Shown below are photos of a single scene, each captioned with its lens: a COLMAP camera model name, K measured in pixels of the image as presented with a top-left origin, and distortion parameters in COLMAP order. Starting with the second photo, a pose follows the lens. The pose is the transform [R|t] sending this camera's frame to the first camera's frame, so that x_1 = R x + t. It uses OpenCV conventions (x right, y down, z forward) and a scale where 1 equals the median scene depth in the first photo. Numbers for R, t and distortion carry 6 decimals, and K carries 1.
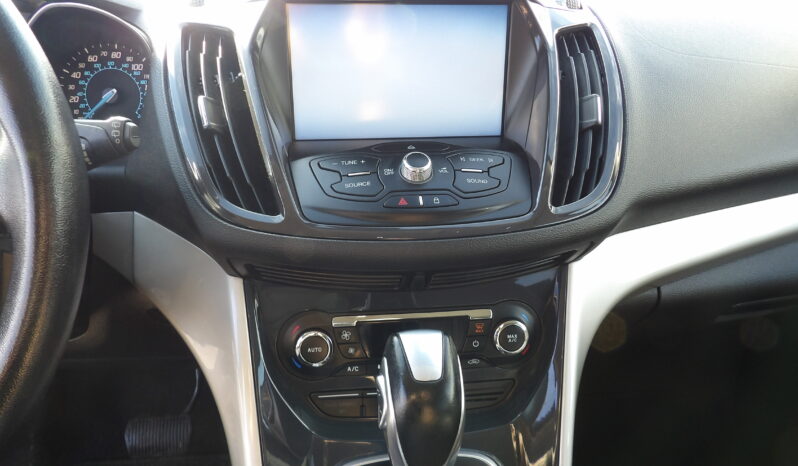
lens RADIAL K [[574.8, 0, 395.5], [0, 574.8, 230.2], [0, 0, 1]] dist [-0.019856, 0.026527]
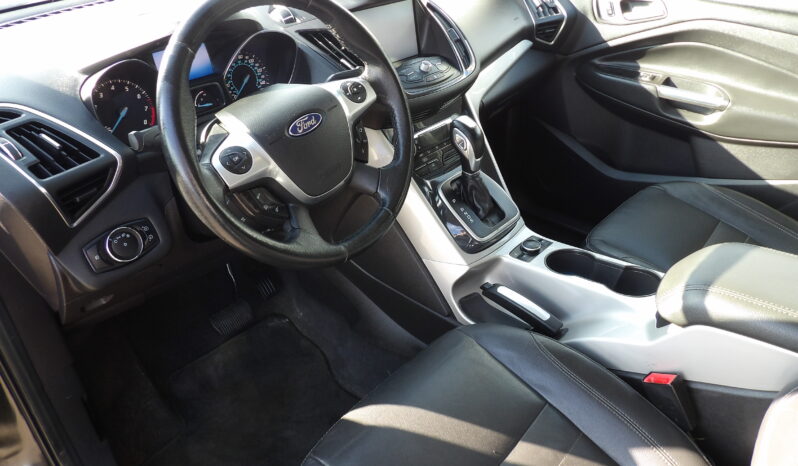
lens RADIAL K [[574.8, 0, 396.9], [0, 574.8, 228.8], [0, 0, 1]] dist [-0.019856, 0.026527]
pose [[0.749121, -0.373218, 0.547289, -1.639035], [0.339142, 0.925774, 0.167110, 0.087393], [-0.569035, 0.060423, 0.820091, -0.953928]]
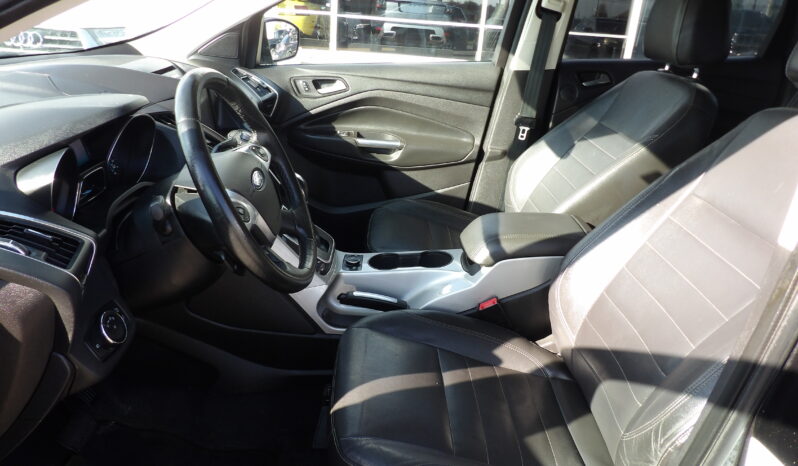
lens RADIAL K [[574.8, 0, 393.4], [0, 574.8, 230.0], [0, 0, 1]] dist [-0.019856, 0.026527]
pose [[0.094440, -0.396074, 0.913349, -2.778764], [0.412418, 0.850586, 0.326212, -0.352826], [-0.906086, 0.345874, 0.243678, -0.271373]]
